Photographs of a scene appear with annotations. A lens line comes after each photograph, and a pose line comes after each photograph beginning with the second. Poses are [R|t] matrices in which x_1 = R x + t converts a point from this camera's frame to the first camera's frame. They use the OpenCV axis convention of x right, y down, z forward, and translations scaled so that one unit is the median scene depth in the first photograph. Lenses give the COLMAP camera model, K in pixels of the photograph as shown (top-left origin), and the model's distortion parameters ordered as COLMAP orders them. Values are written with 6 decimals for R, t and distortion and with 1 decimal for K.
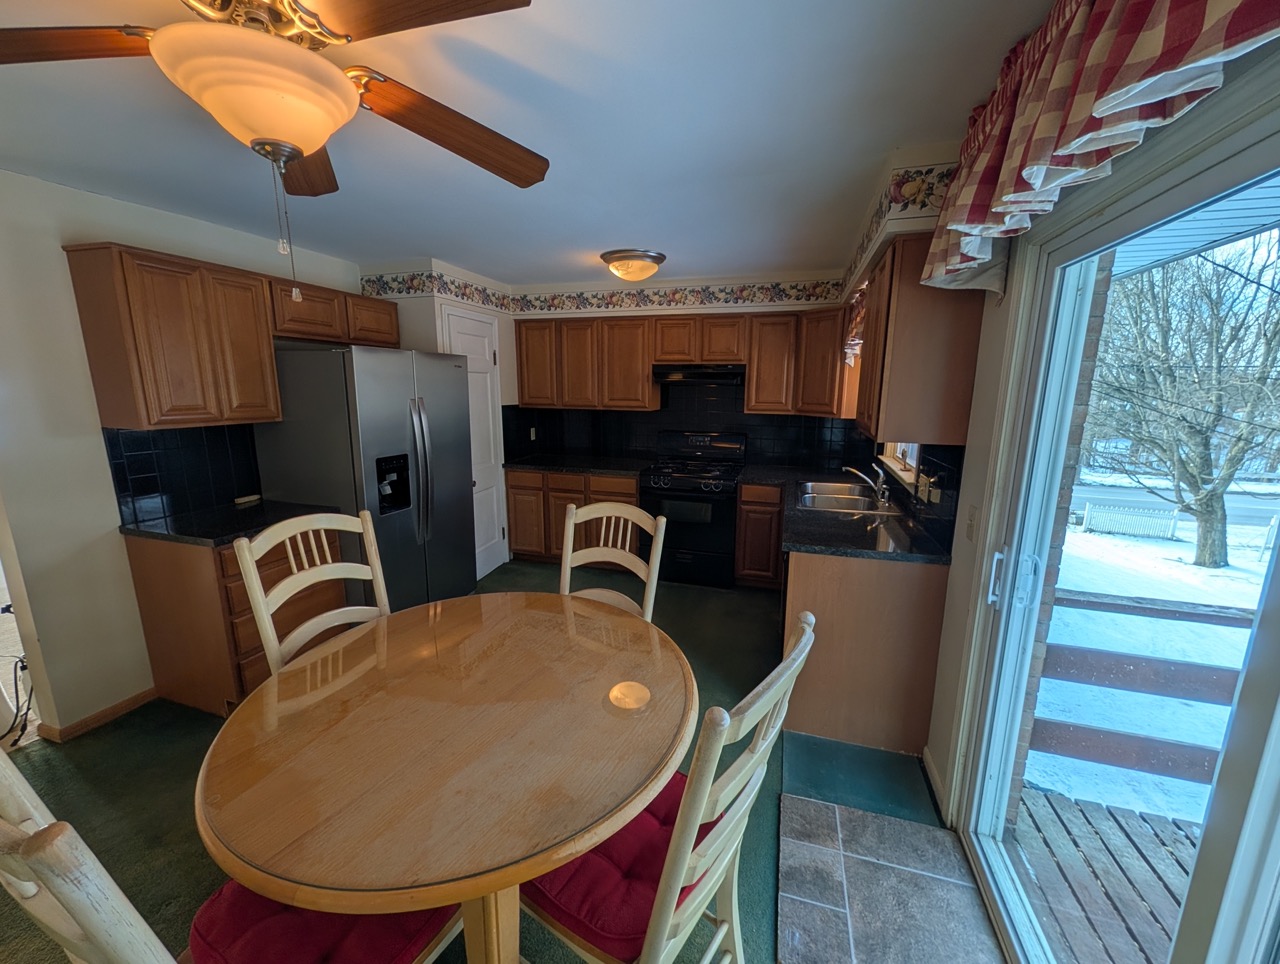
lens RADIAL K [[486.8, 0, 643.5], [0, 486.8, 480.4], [0, 0, 1]] dist [0.000727, 0.000228]
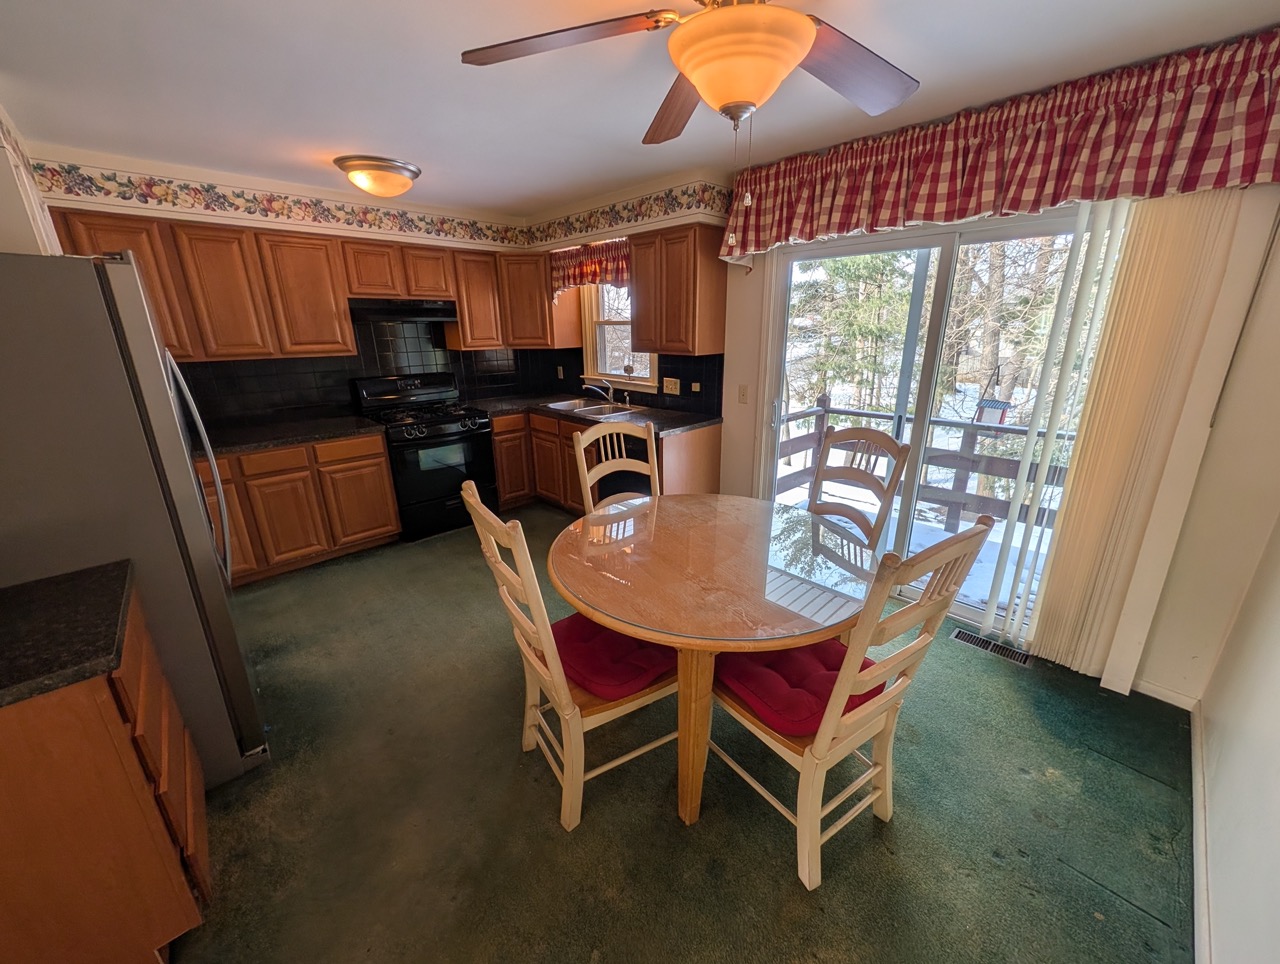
lens RADIAL K [[486.8, 0, 643.5], [0, 486.8, 480.4], [0, 0, 1]] dist [0.000727, 0.000228]
pose [[0.506443, -0.275174, 0.817187, -0.531763], [0.174540, 0.960808, 0.215367, -0.030841], [-0.844424, 0.033561, 0.534623, 0.146025]]
